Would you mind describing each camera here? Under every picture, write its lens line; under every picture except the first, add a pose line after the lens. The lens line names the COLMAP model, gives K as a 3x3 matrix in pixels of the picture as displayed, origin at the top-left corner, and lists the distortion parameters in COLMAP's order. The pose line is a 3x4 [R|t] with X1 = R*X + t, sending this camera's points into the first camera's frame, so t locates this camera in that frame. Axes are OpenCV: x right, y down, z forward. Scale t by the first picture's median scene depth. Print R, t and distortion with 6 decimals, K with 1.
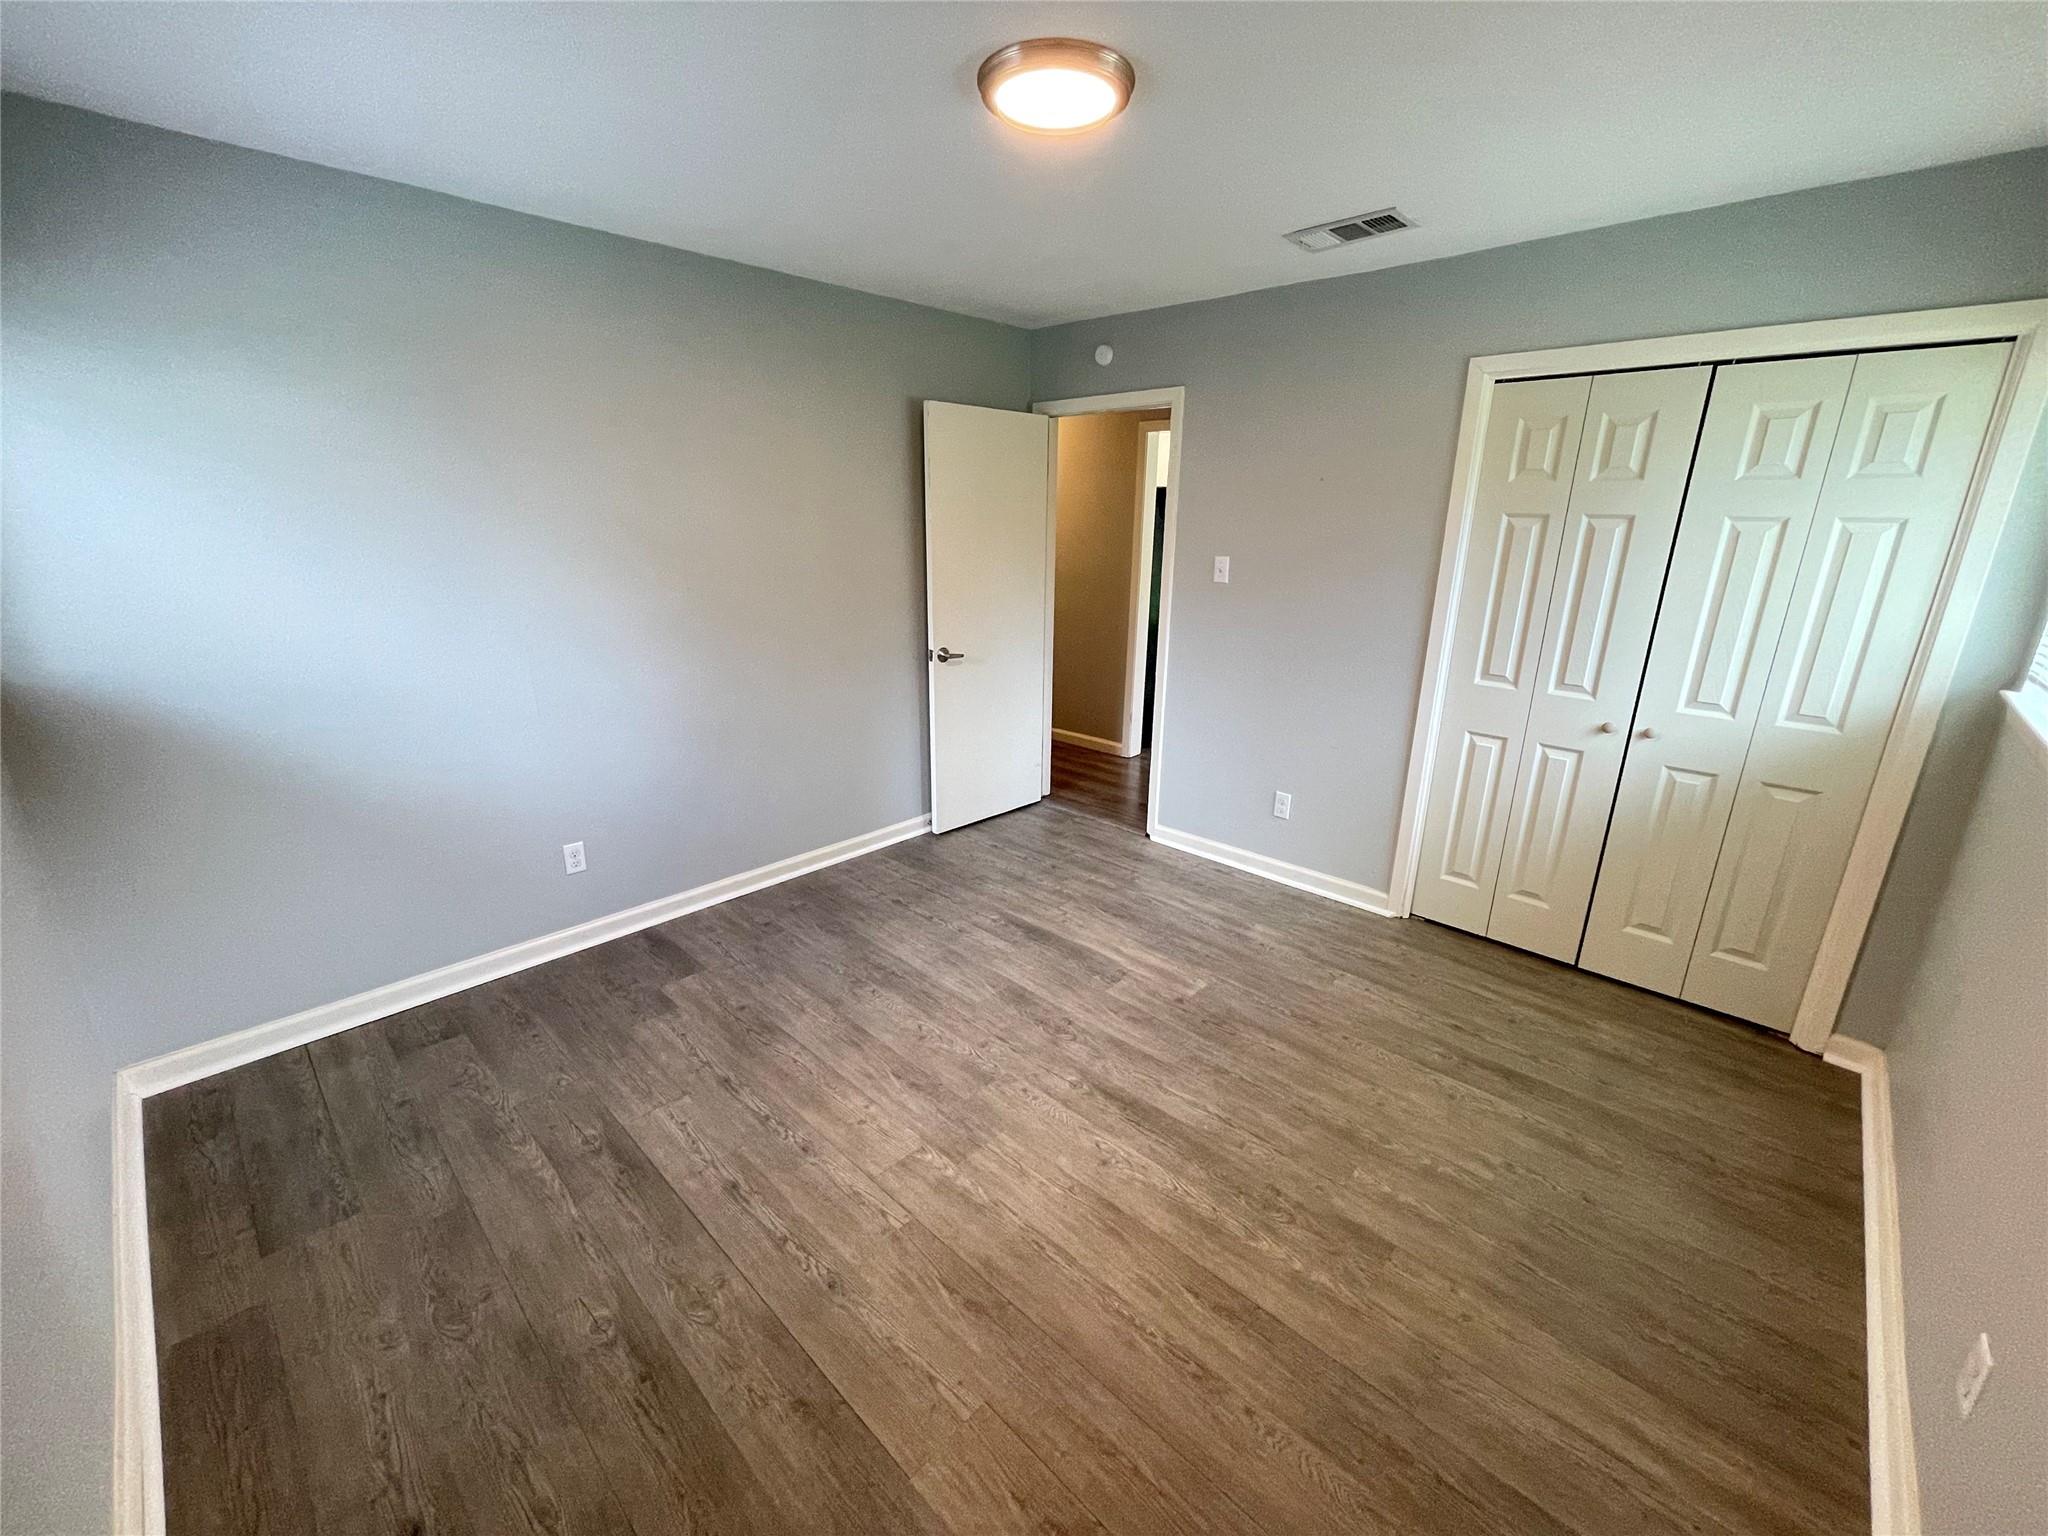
lens RADIAL K [[827.0, 0, 1027.2], [0, 827.0, 766.5], [0, 0, 1]] dist [-0.007858, 0.002349]
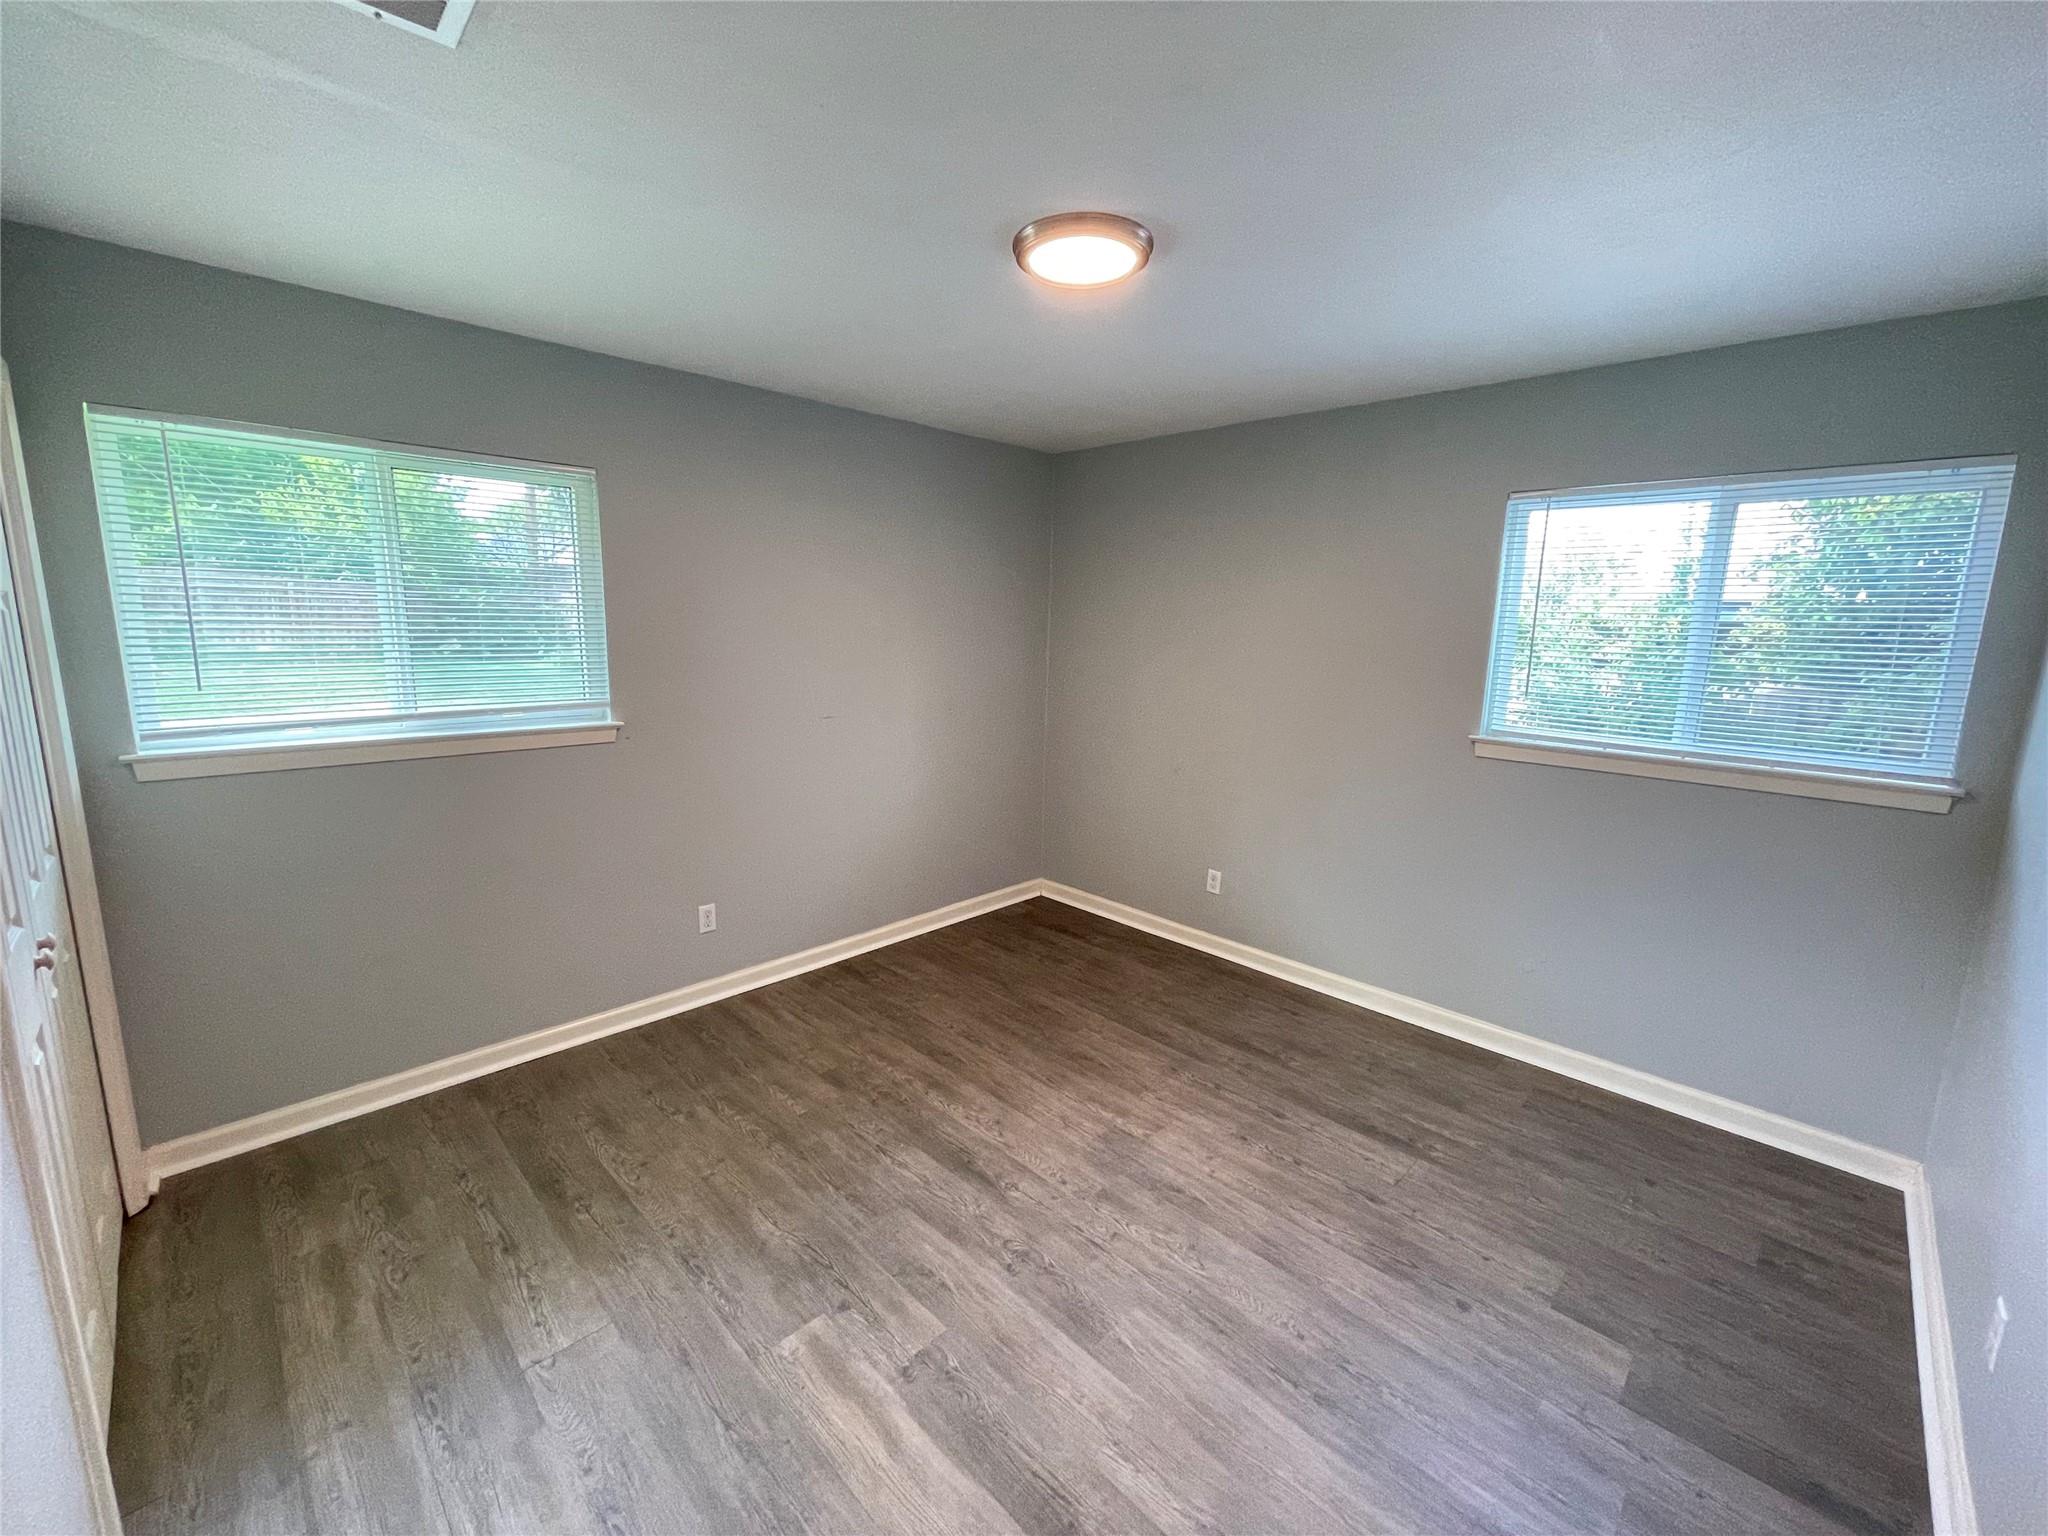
lens RADIAL K [[827.0, 0, 1026.5], [0, 827.0, 762.3], [0, 0, 1]] dist [-0.007858, 0.002349]
pose [[-0.999246, -0.036482, 0.013259, 0.047927], [-0.026451, 0.889960, 0.455271, -0.516264], [-0.028409, 0.454578, -0.890254, 1.666946]]
